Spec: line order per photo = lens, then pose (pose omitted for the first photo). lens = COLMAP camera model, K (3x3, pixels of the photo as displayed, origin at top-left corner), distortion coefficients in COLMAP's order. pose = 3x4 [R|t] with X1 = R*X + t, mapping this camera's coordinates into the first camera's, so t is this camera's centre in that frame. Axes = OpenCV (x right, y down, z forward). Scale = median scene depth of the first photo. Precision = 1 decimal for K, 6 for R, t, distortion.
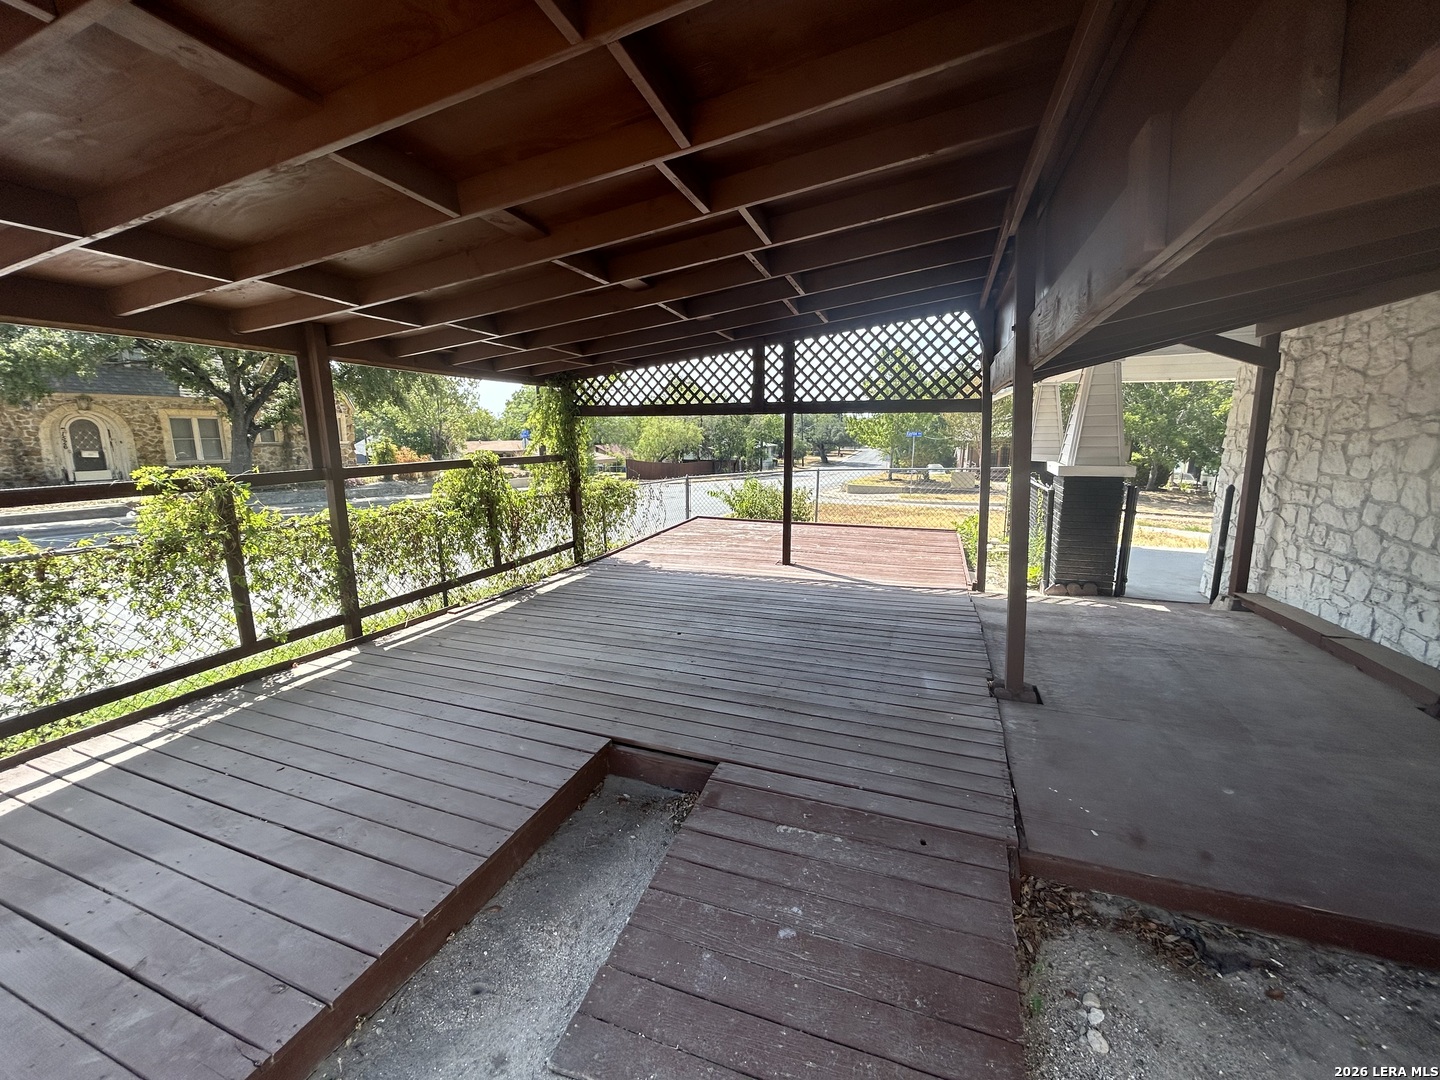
lens RADIAL K [[577.9, 0, 718.4], [0, 577.9, 536.9], [0, 0, 1]] dist [-0.001511, 0.000250]
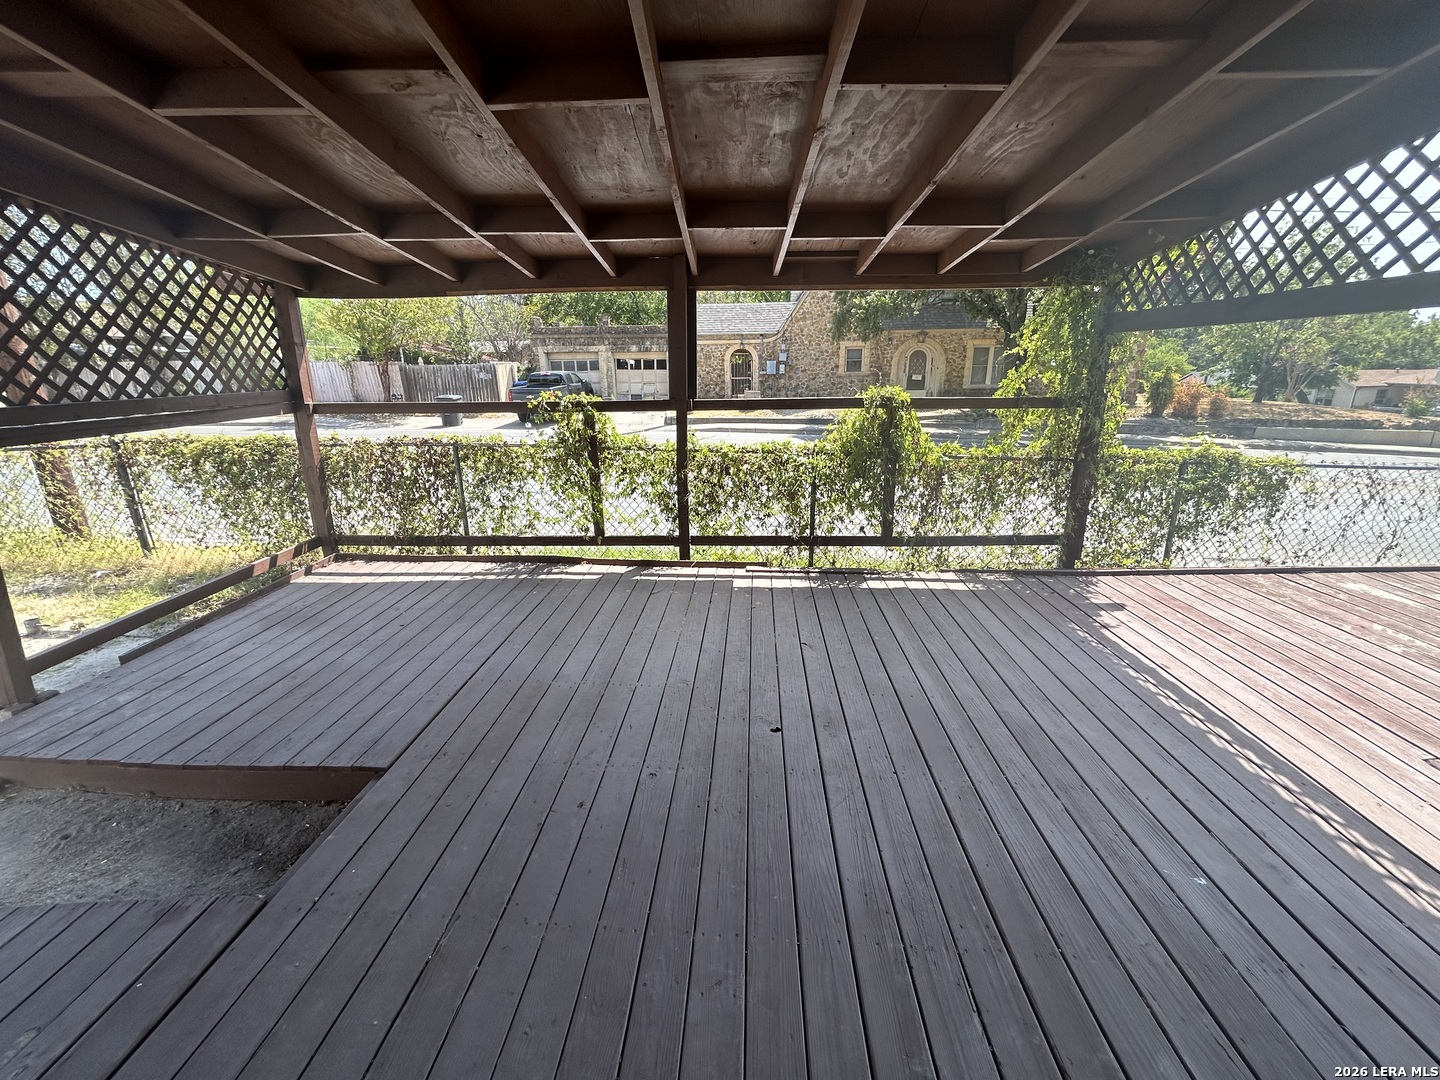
lens RADIAL K [[577.9, 0, 718.4], [0, 577.9, 536.9], [0, 0, 1]] dist [-0.001511, 0.000250]
pose [[0.299646, 0.274728, -0.913639, 0.367779], [-0.161816, 0.958402, 0.235118, -0.133699], [0.940228, 0.077389, 0.331637, 0.713685]]
